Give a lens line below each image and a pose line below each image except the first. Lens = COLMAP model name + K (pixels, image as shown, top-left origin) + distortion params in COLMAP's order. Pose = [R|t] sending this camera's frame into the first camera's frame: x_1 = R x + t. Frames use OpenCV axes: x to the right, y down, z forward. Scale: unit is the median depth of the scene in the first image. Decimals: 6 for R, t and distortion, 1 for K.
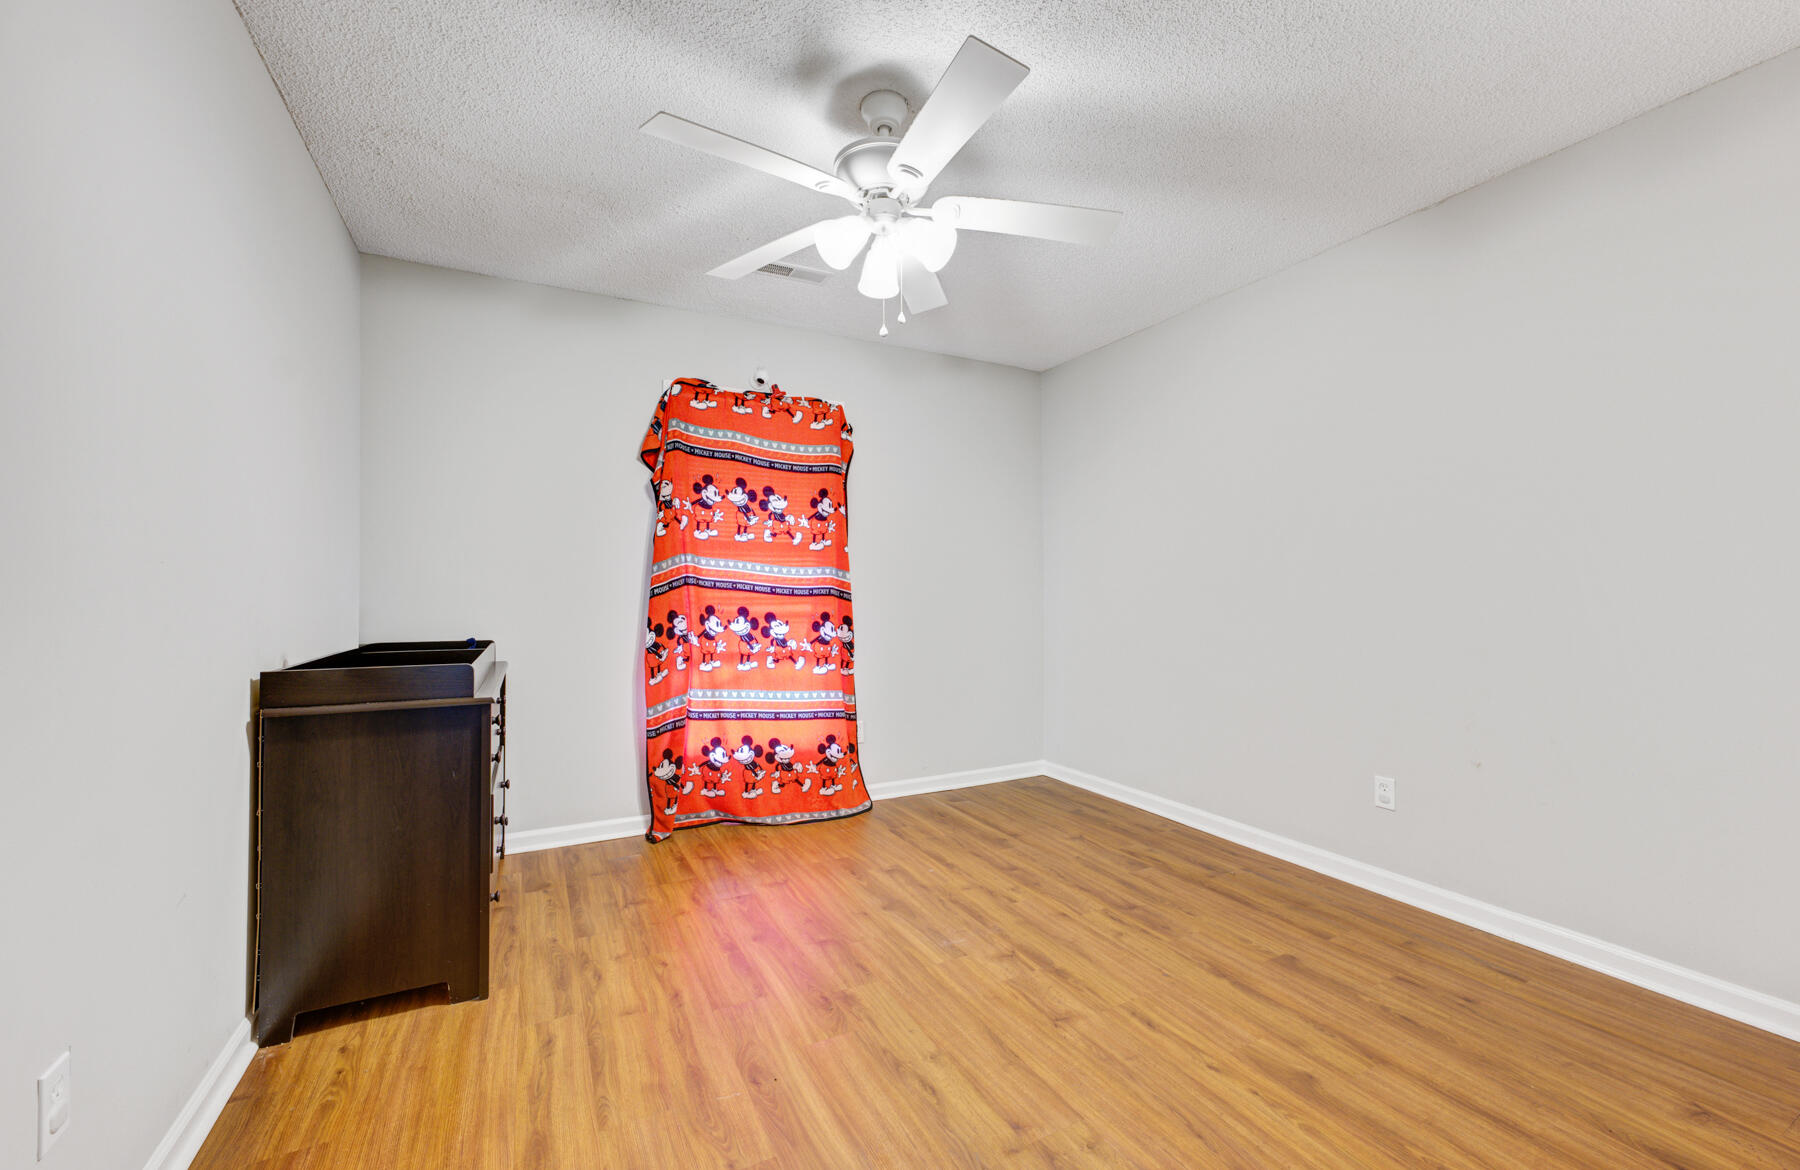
lens RADIAL K [[705.8, 0, 899.5], [0, 705.8, 588.8], [0, 0, 1]] dist [0.013545, 0.000209]
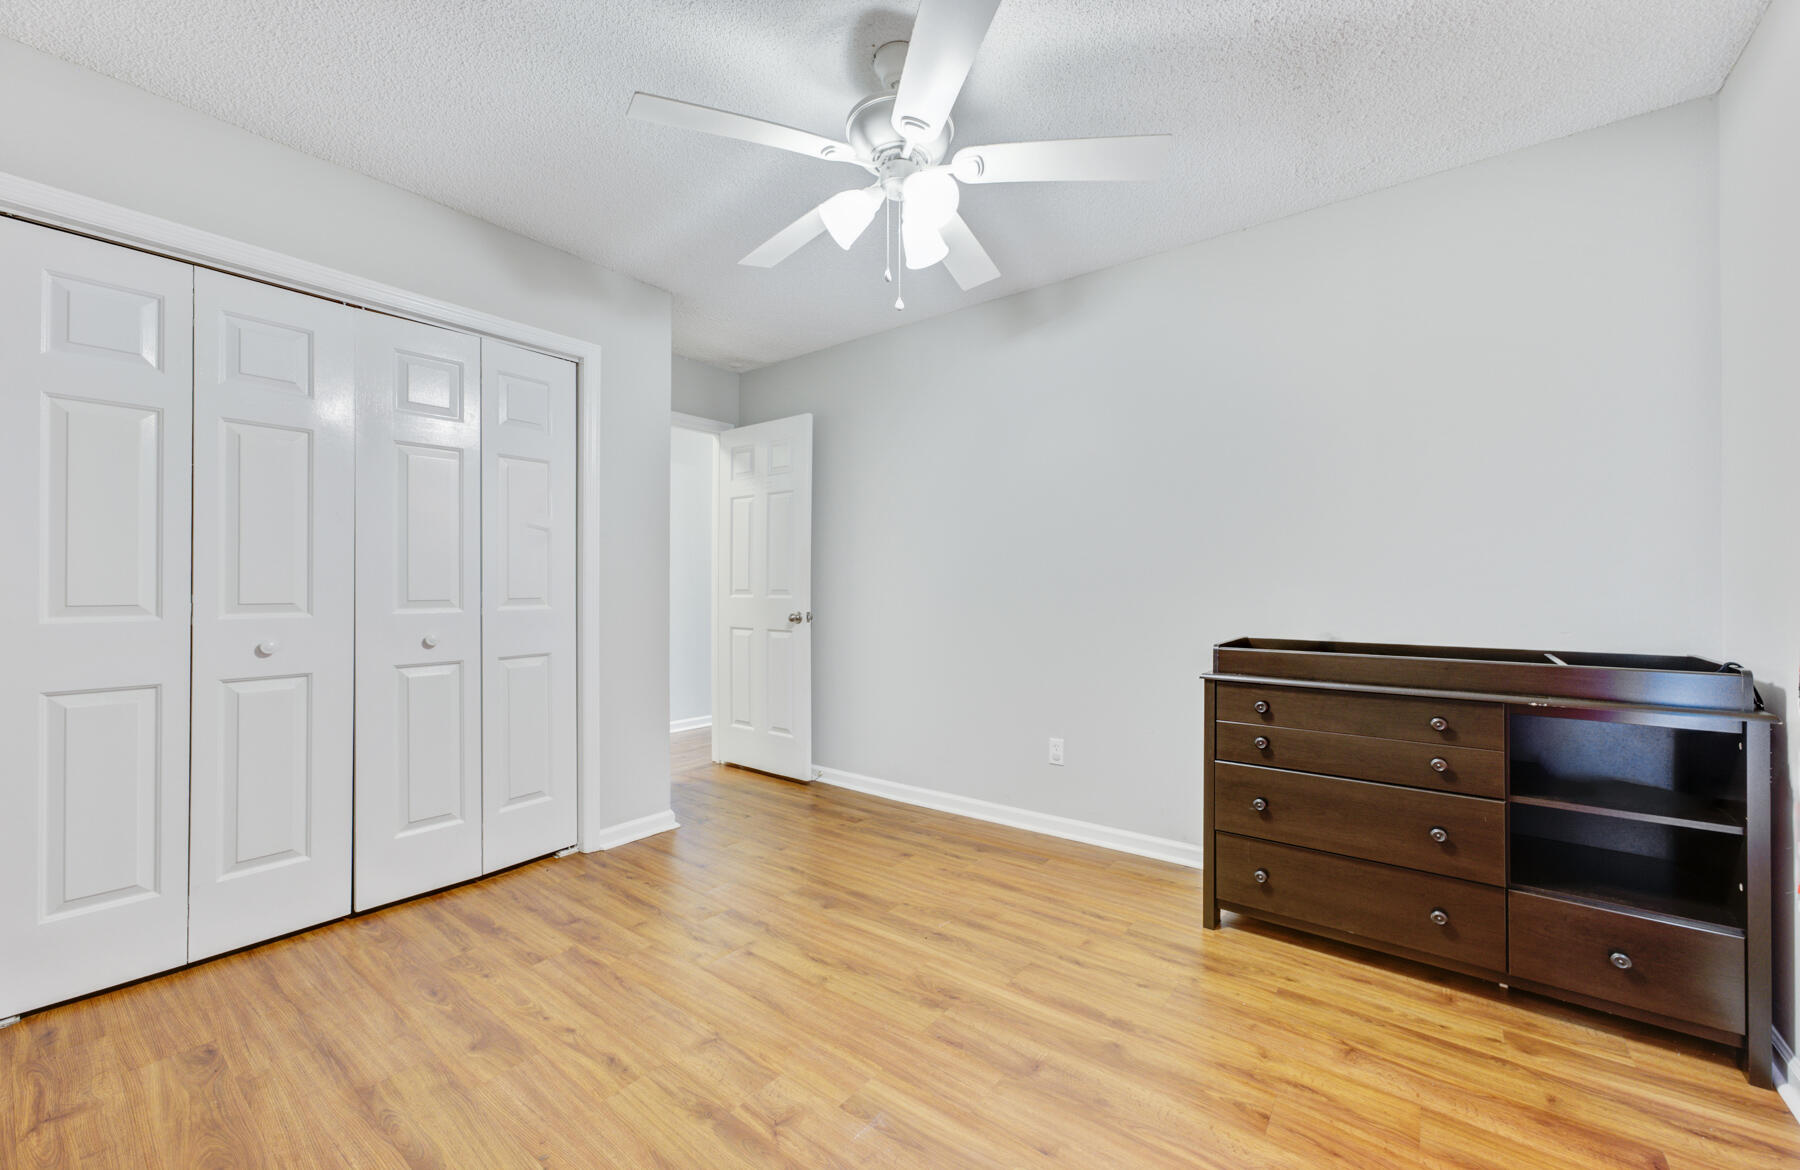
lens RADIAL K [[705.8, 0, 901.0], [0, 705.8, 584.1], [0, 0, 1]] dist [0.013545, 0.000209]
pose [[-0.907511, 0.000401, -0.420027, 0.386382], [0.005622, 0.999922, -0.011193, 0.014867], [0.419990, -0.012519, -0.907442, 1.928095]]
